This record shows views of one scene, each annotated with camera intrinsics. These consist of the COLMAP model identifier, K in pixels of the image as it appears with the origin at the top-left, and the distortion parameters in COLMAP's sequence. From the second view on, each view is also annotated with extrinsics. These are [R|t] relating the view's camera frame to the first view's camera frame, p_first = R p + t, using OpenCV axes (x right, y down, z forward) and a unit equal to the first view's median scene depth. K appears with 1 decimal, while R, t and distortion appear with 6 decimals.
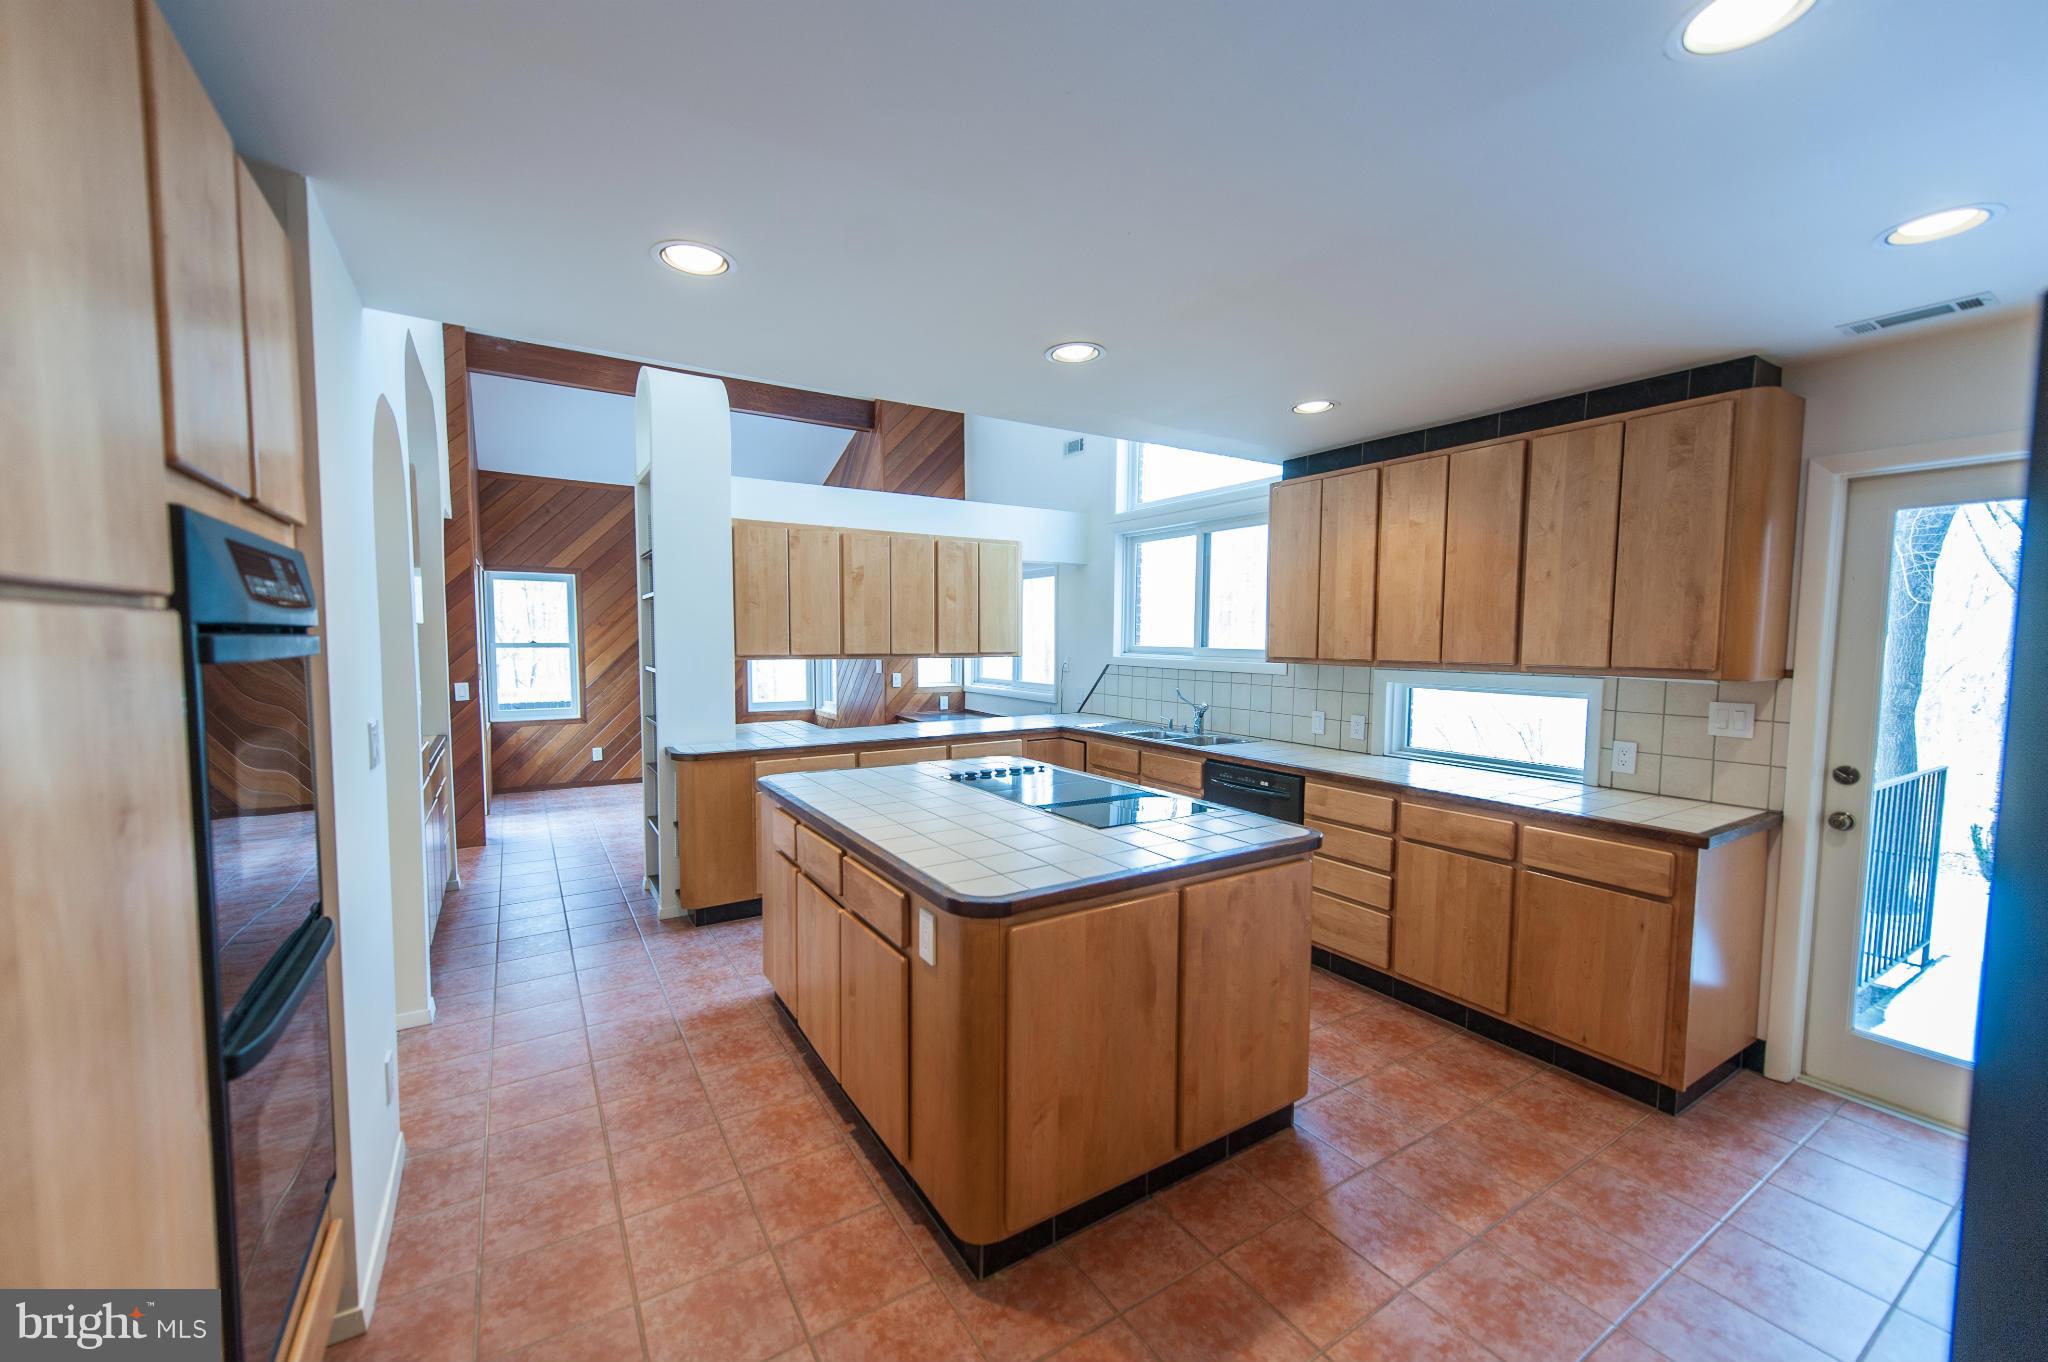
lens RADIAL K [[806.5, 0, 1022.7], [0, 806.5, 686.3], [0, 0, 1]] dist [0.020780, 0.000136]
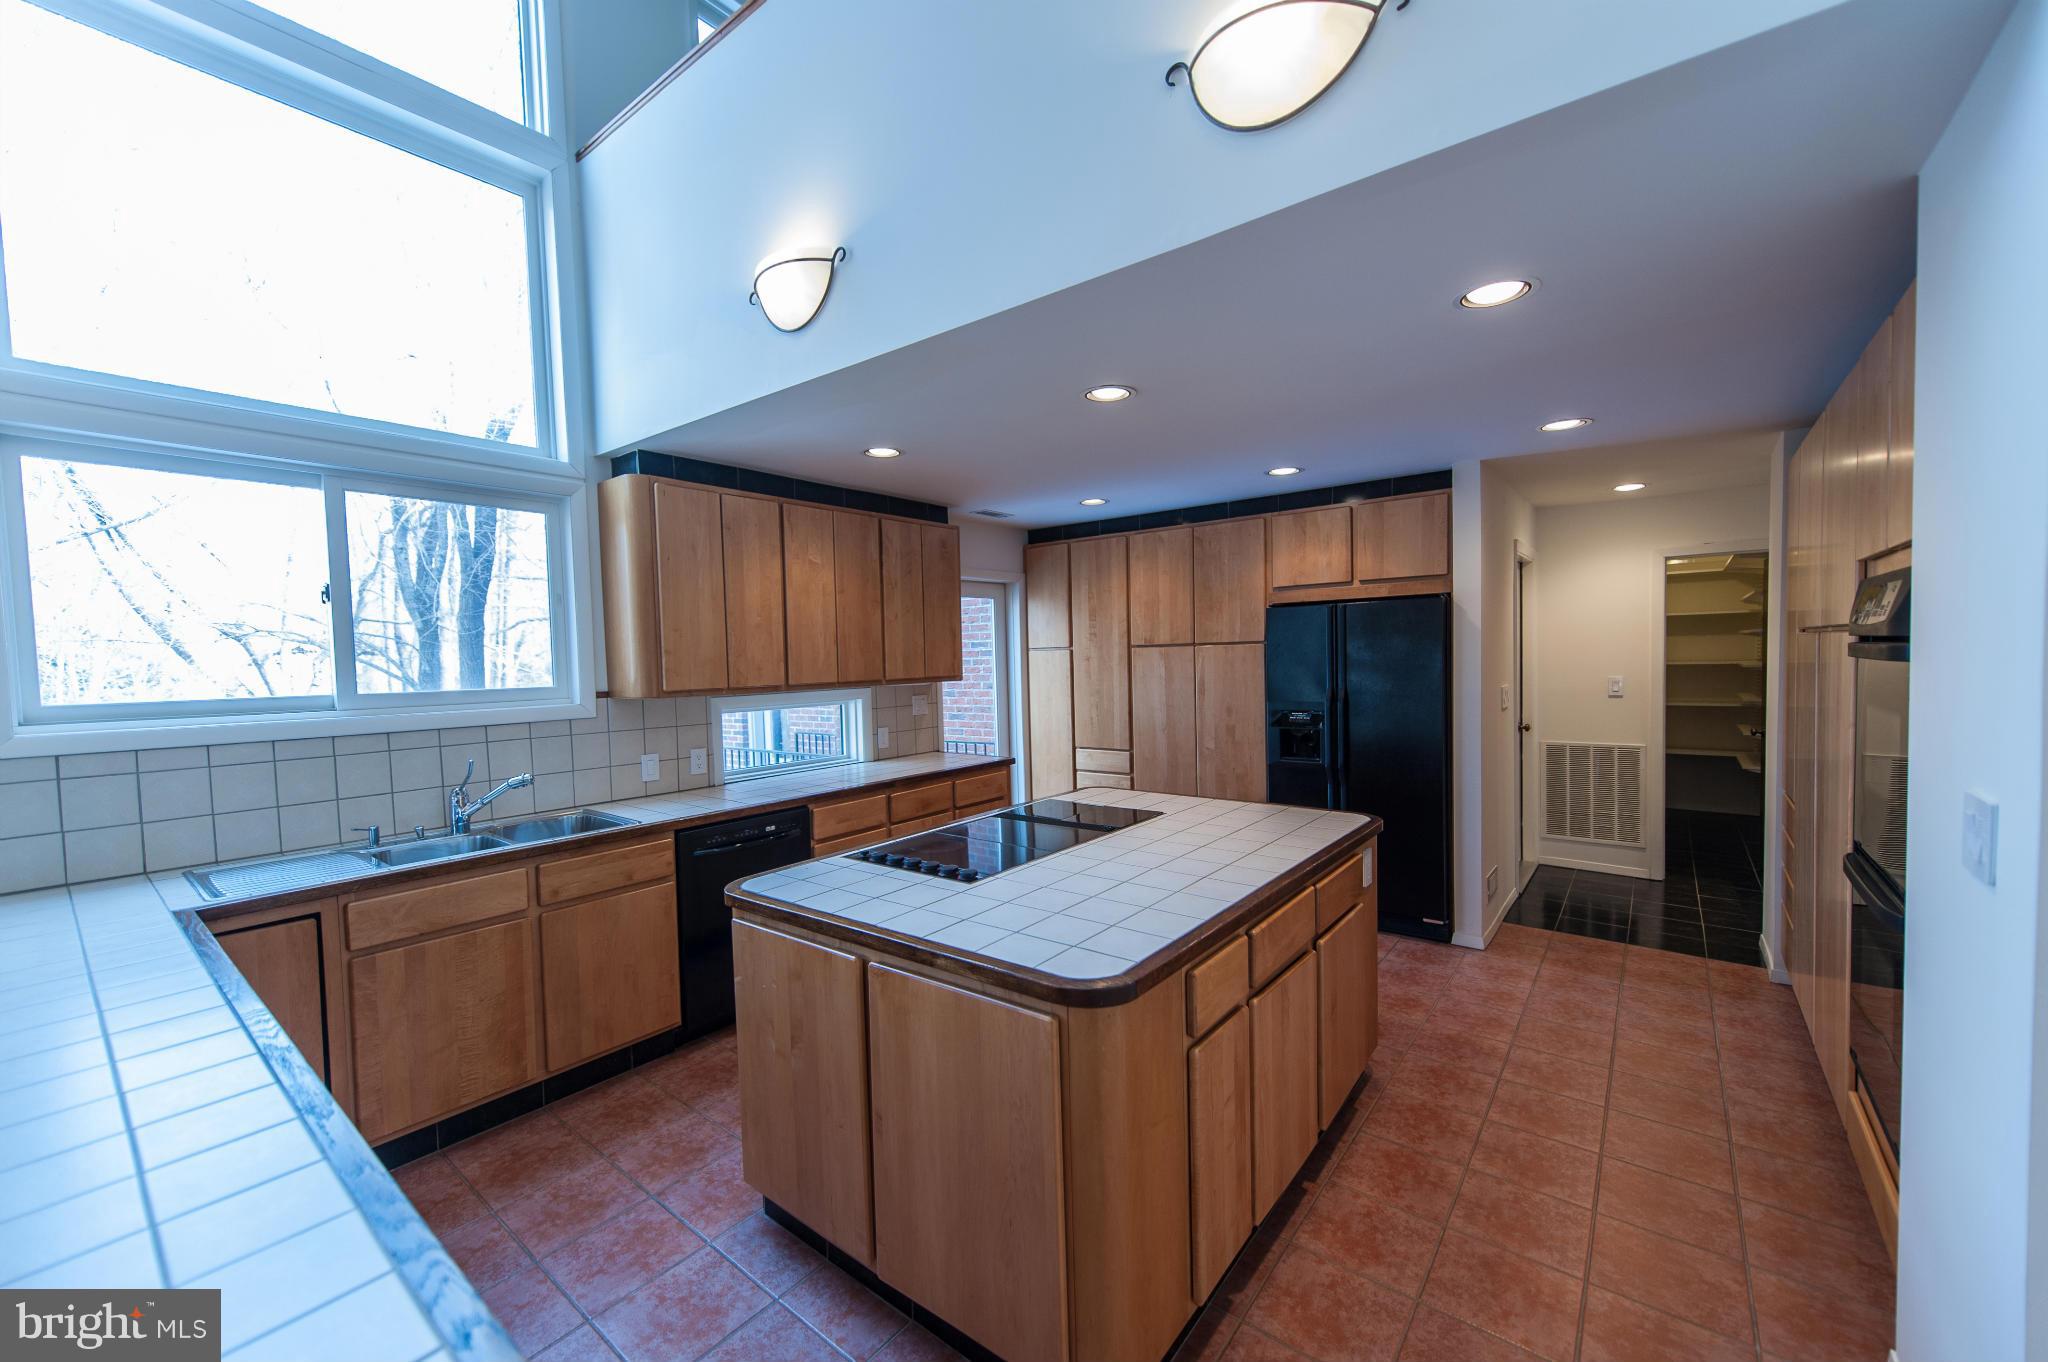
lens RADIAL K [[806.5, 0, 1006.7], [0, 806.5, 687.5], [0, 0, 1]] dist [0.020780, 0.000136]
pose [[-0.321585, -0.043094, 0.945900, -0.724003], [0.077884, 0.994375, 0.071781, -0.091408], [-0.943672, 0.096754, -0.316420, 1.179427]]
